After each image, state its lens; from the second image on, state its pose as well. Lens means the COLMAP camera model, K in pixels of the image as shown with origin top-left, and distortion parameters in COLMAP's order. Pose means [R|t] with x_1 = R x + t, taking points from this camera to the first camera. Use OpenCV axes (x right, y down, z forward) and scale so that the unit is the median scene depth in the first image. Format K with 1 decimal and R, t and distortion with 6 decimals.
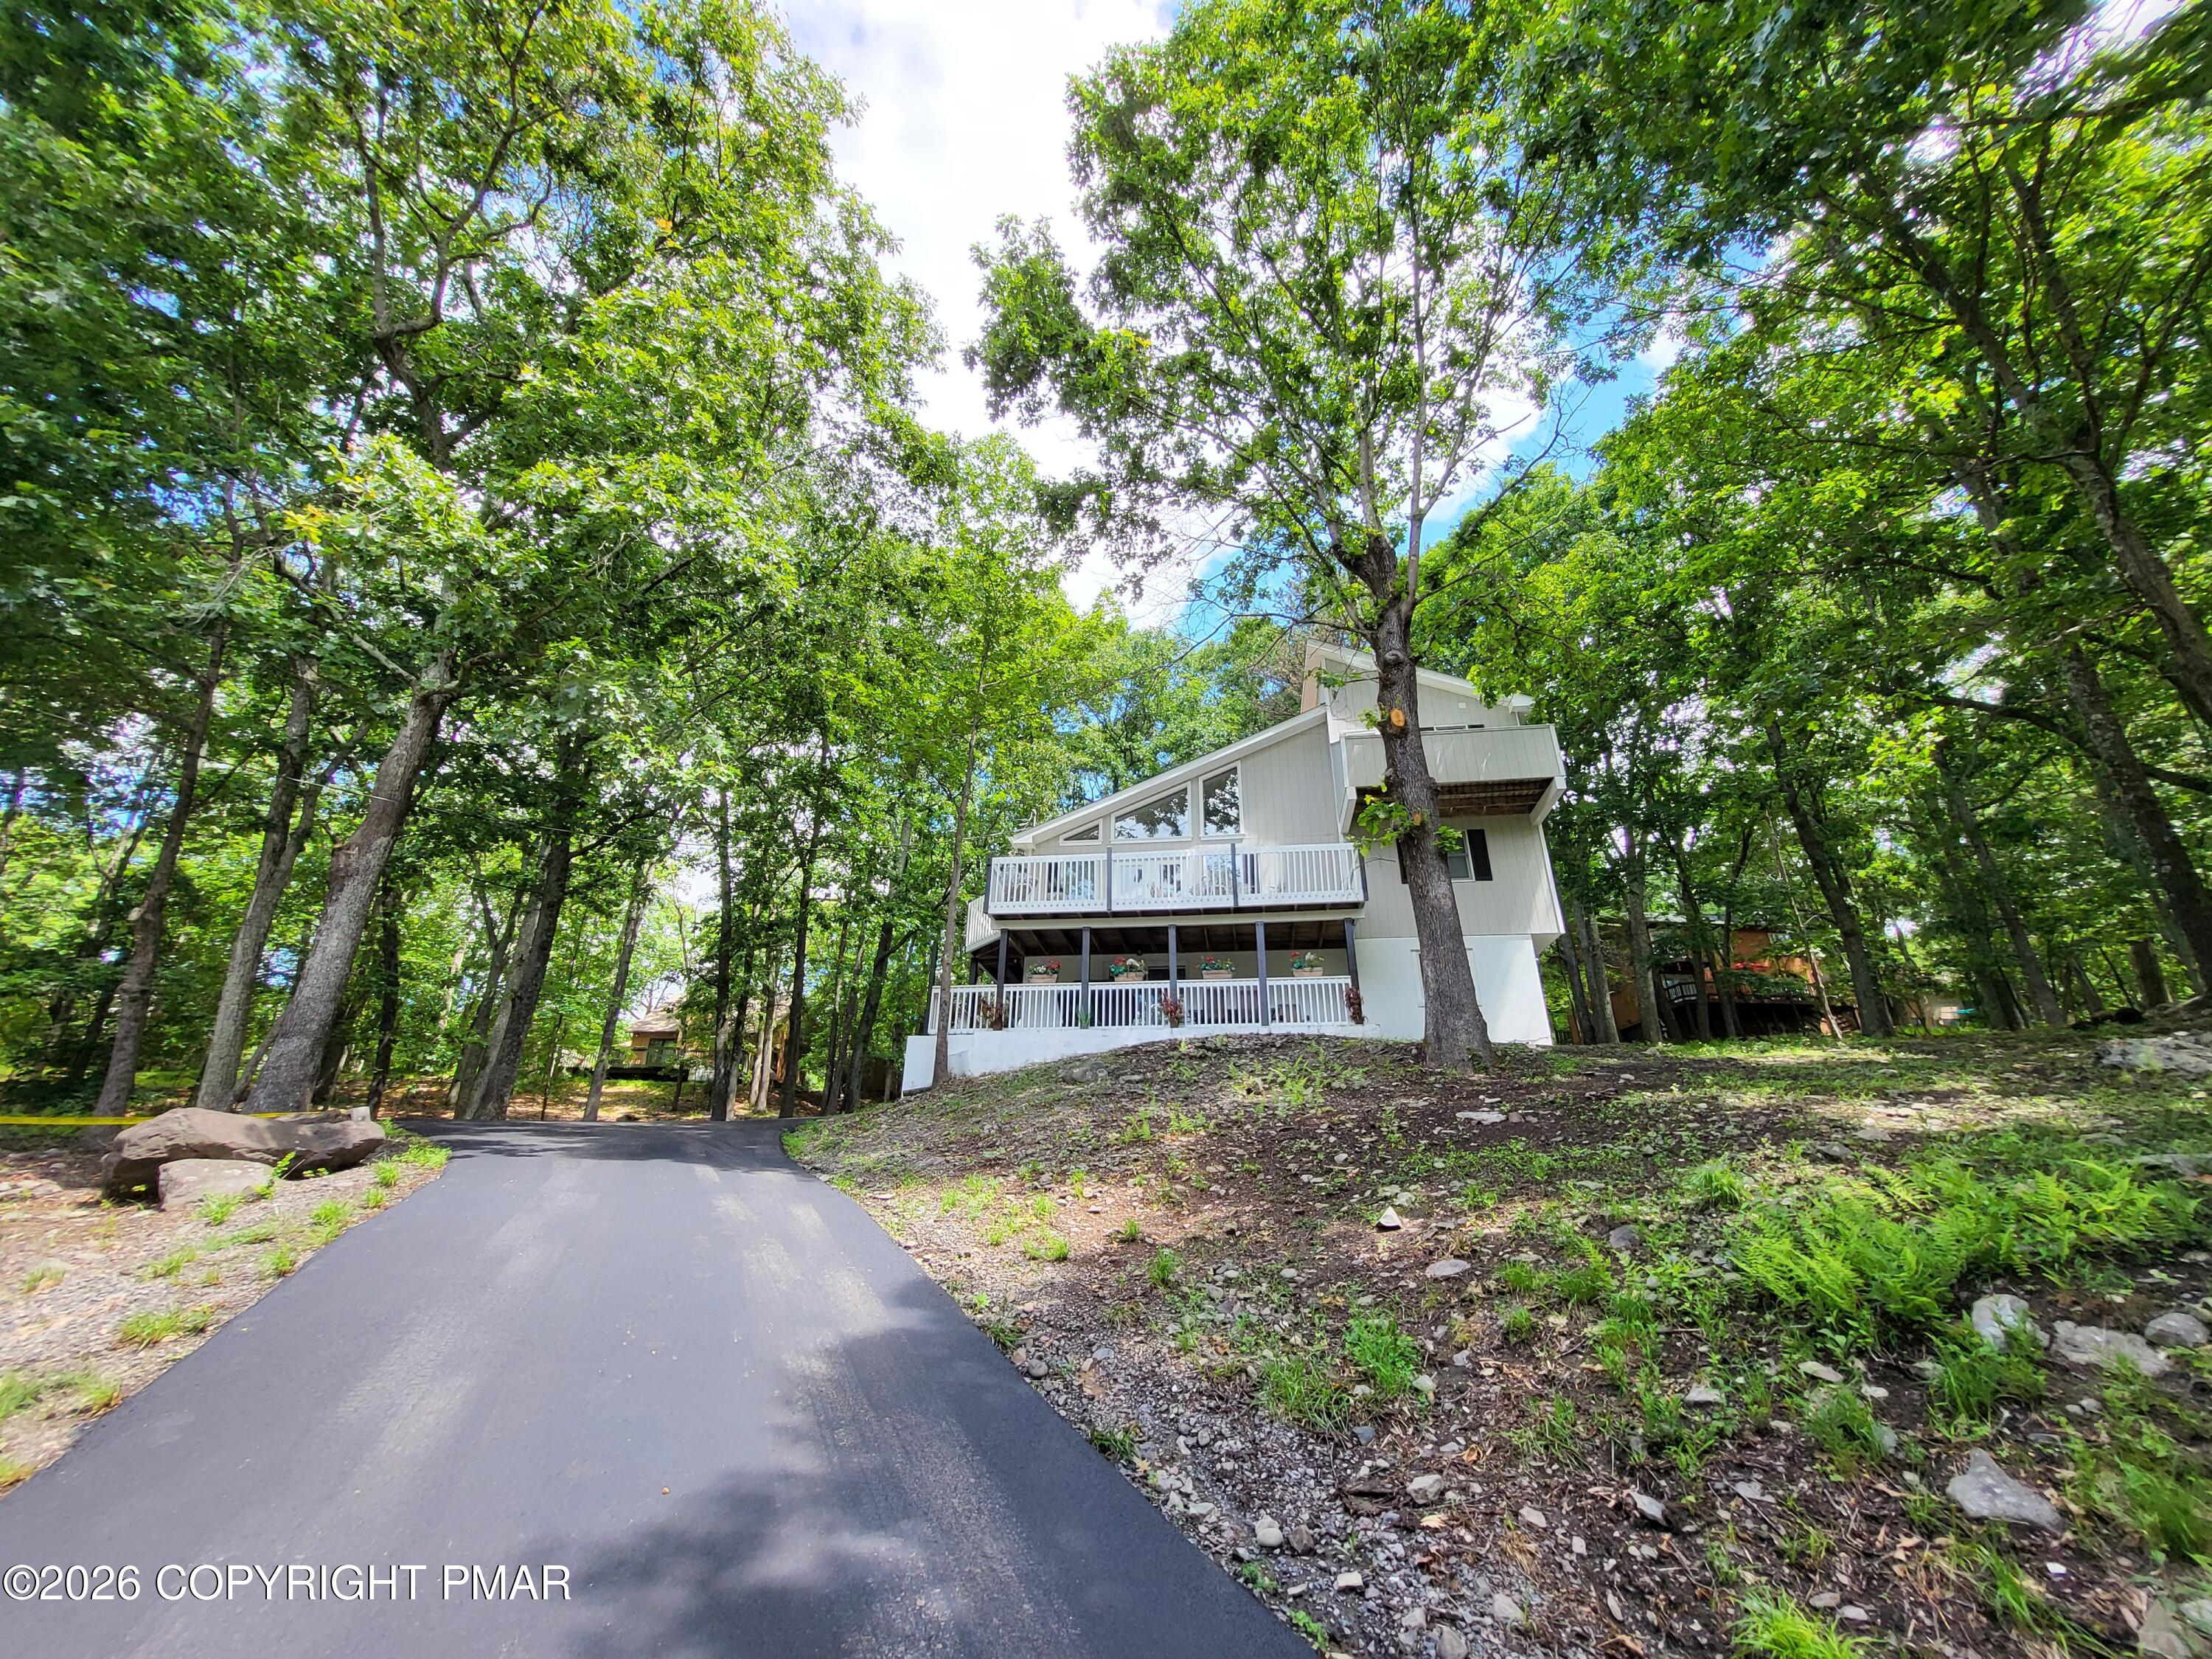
lens RADIAL K [[880.8, 0, 1123.3], [0, 880.8, 841.5], [0, 0, 1]] dist [-0.005777, 0.001739]
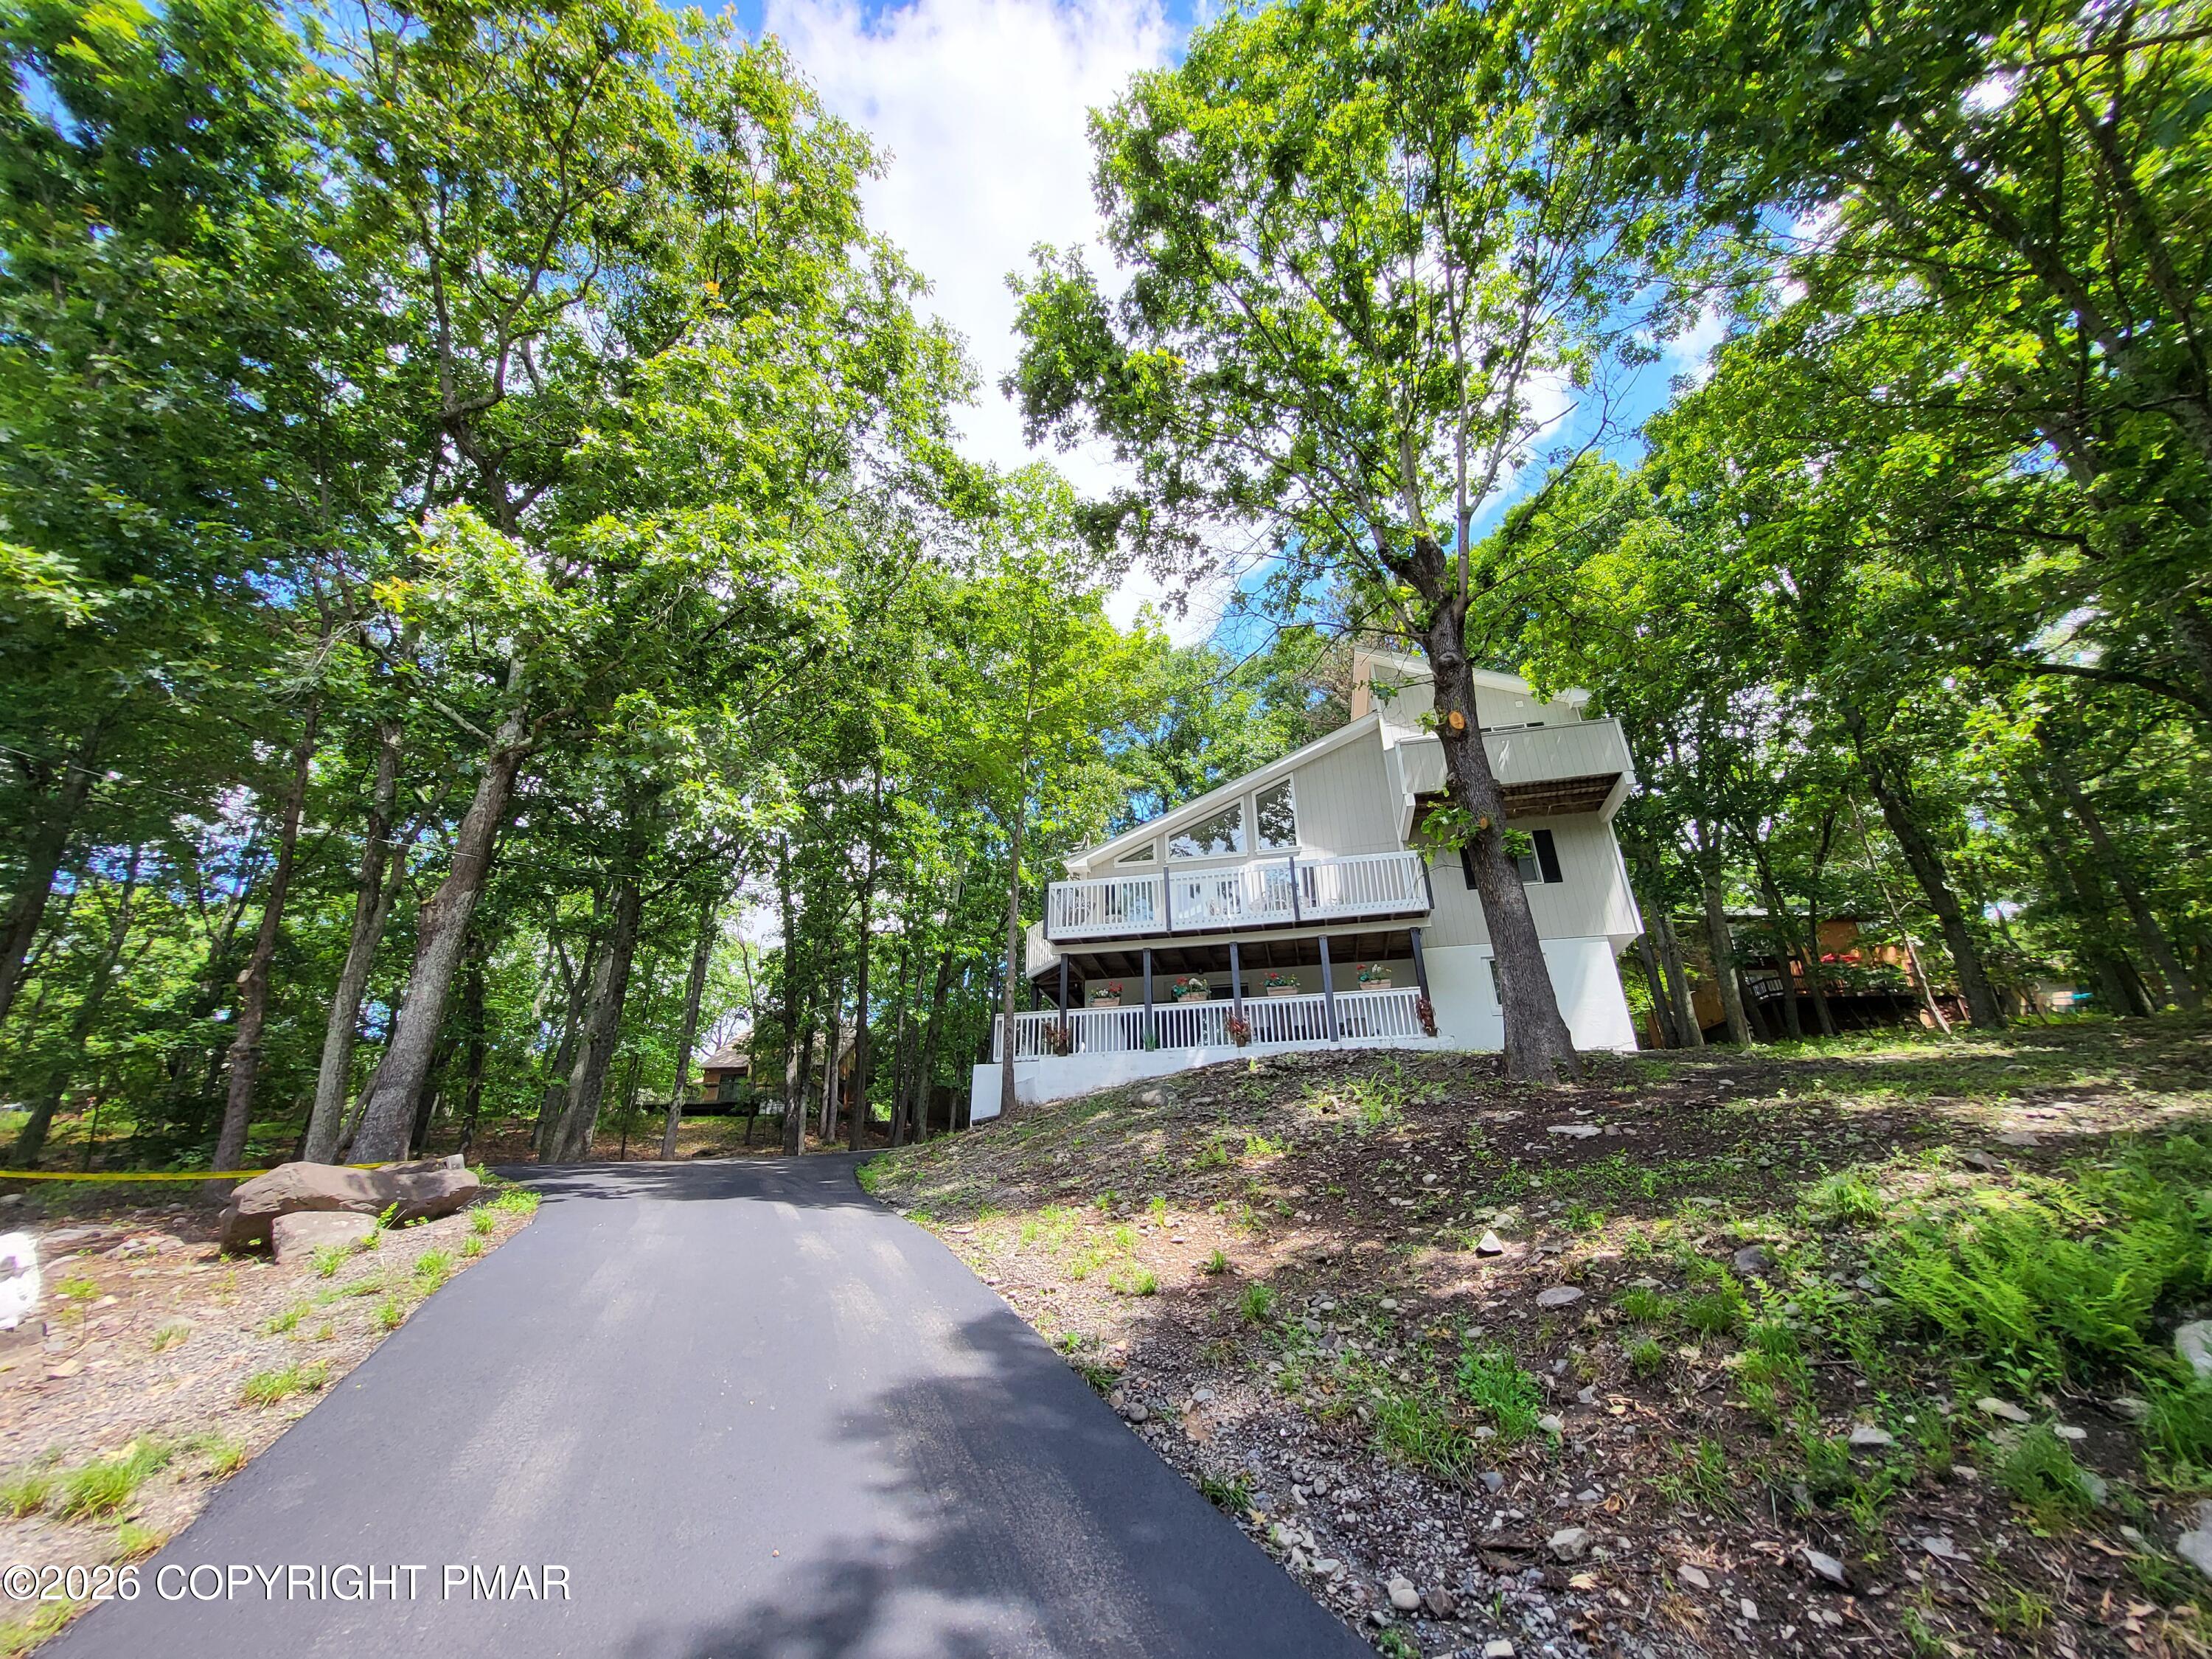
lens RADIAL K [[880.8, 0, 1122.1], [0, 880.8, 841.0], [0, 0, 1]] dist [-0.005777, 0.001739]
pose [[0.997193, -0.049610, -0.056077, -0.008669], [0.048371, 0.998559, -0.023233, -0.001770], [0.057149, 0.020455, 0.998156, 0.006588]]
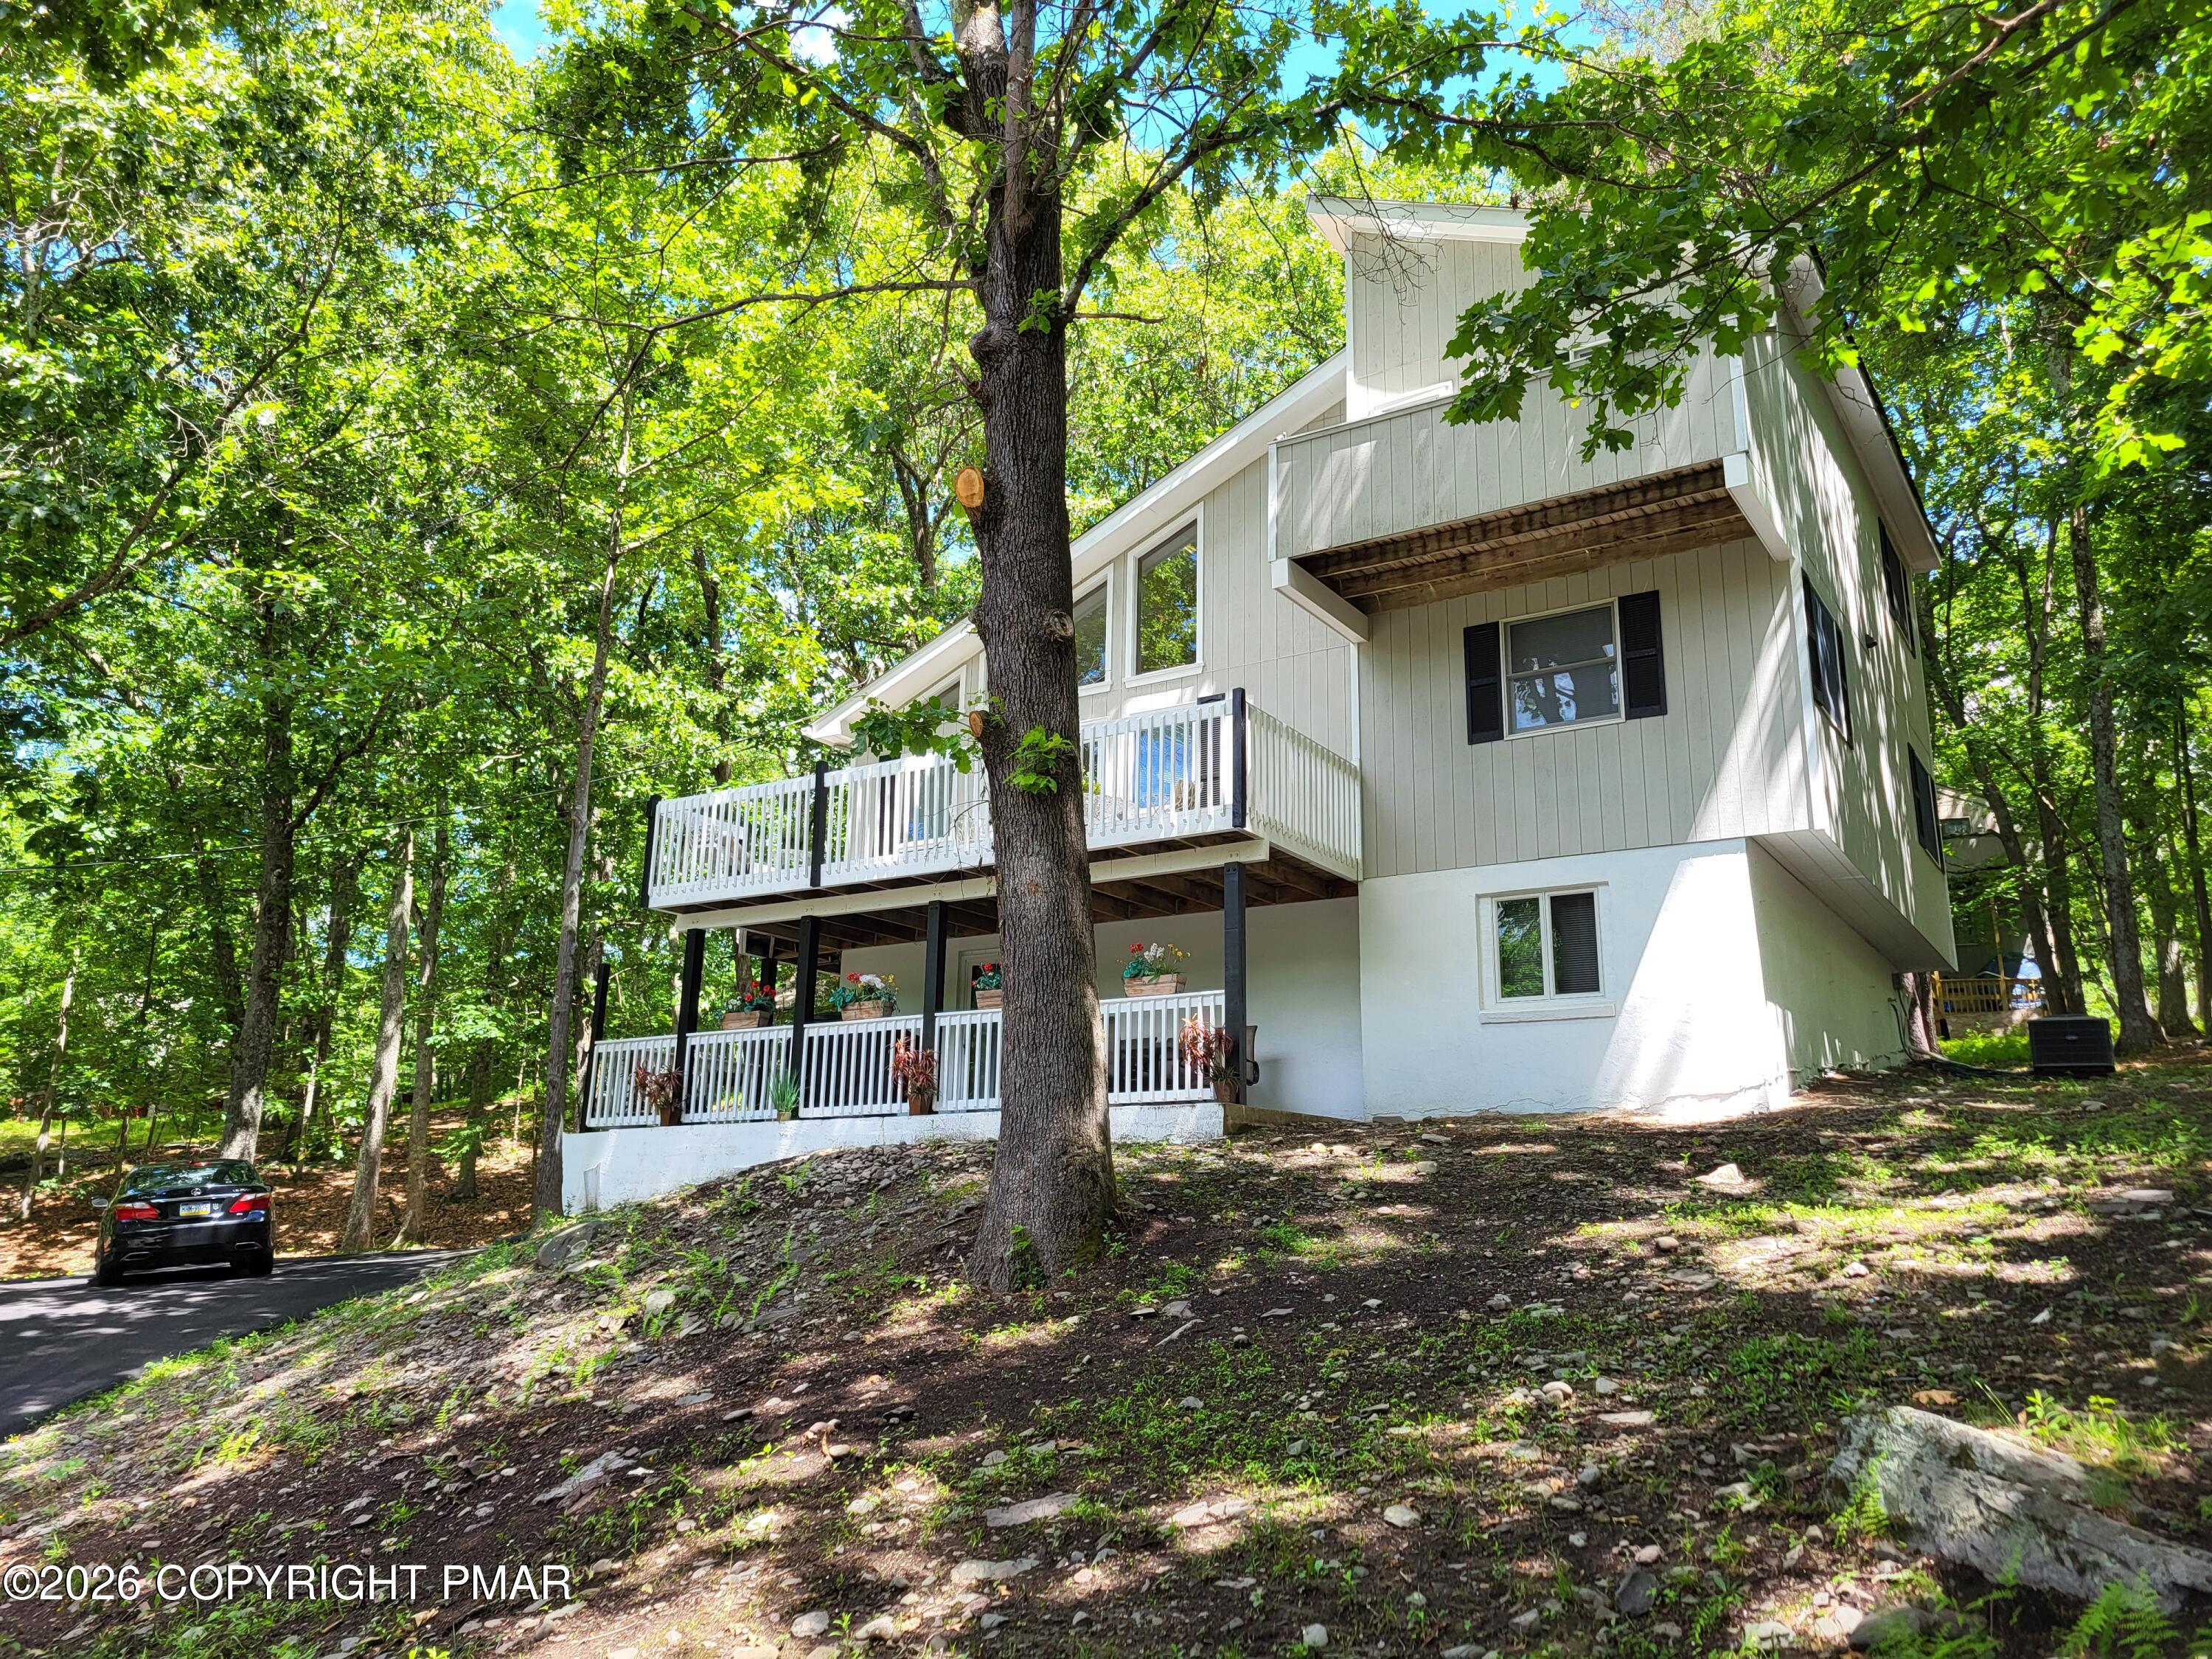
lens RADIAL K [[1680.6, 0, 1131.8], [0, 1680.6, 781.4], [0, 0, 1]] dist [0.056078, -0.029025]
pose [[0.903677, -0.109527, -0.413971, 0.621894], [0.163668, 0.981681, 0.097549, -0.053770], [0.395703, -0.155906, 0.905048, 0.196327]]
